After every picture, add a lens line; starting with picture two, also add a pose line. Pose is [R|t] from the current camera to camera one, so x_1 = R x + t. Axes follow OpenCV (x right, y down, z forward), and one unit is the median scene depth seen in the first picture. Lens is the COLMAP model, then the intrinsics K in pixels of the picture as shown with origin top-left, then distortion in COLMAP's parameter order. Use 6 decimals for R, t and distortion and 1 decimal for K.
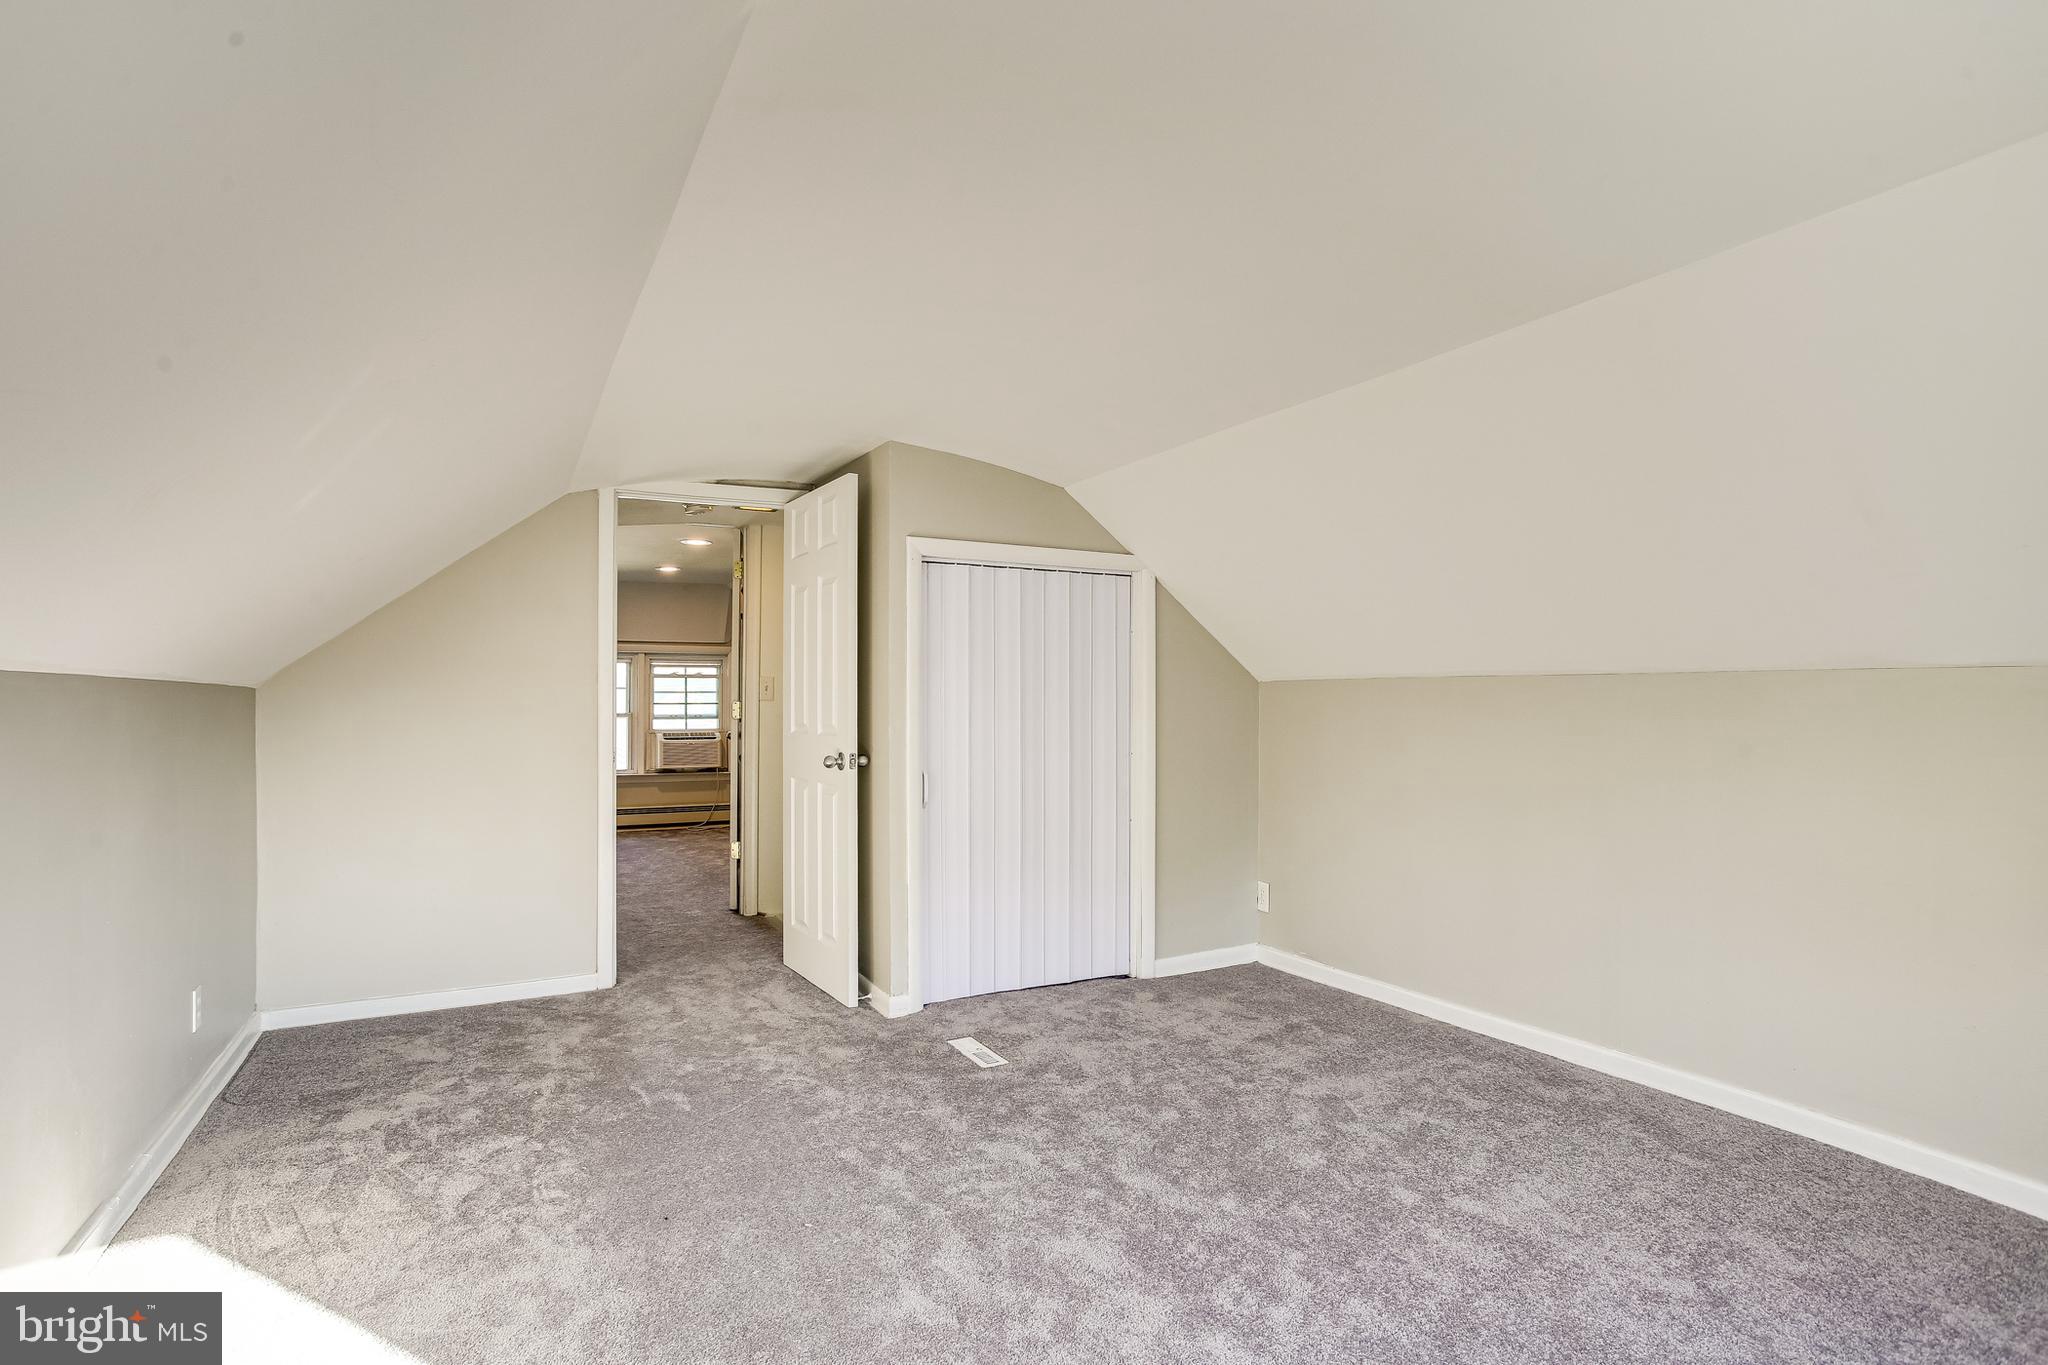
lens RADIAL K [[999.4, 0, 1027.4], [0, 999.4, 686.3], [0, 0, 1]] dist [-0.029301, 0.018221]
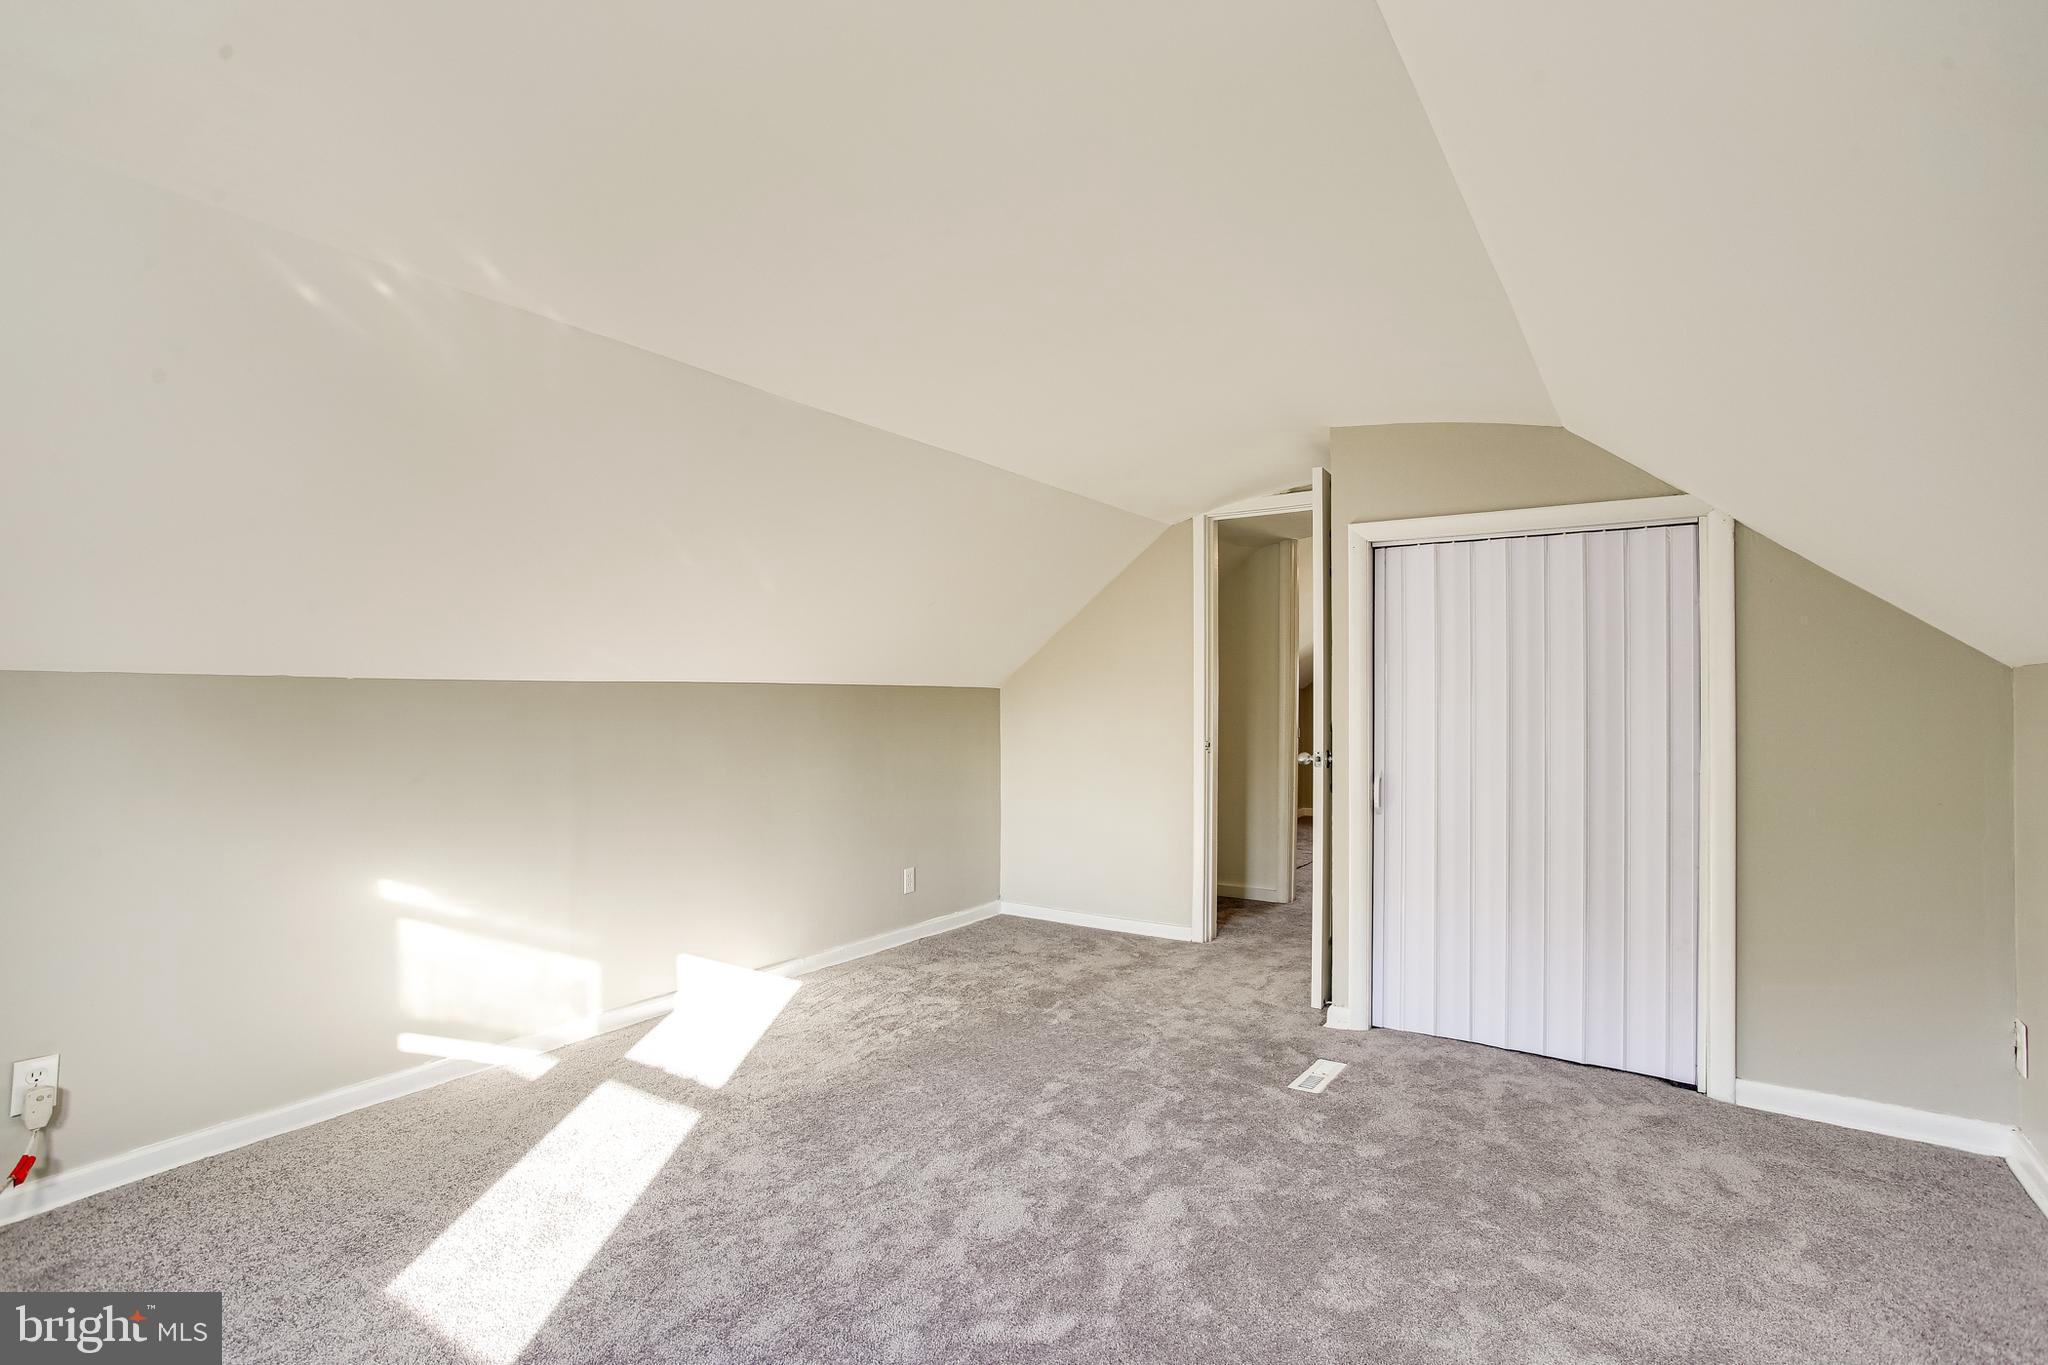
lens RADIAL K [[999.4, 0, 1013.8], [0, 999.4, 682.8], [0, 0, 1]] dist [-0.029301, 0.018221]
pose [[0.471145, -0.010096, -0.881998, 0.689476], [0.009102, 0.999937, -0.006584, 0.004306], [0.882009, -0.004926, 0.471207, 0.339926]]
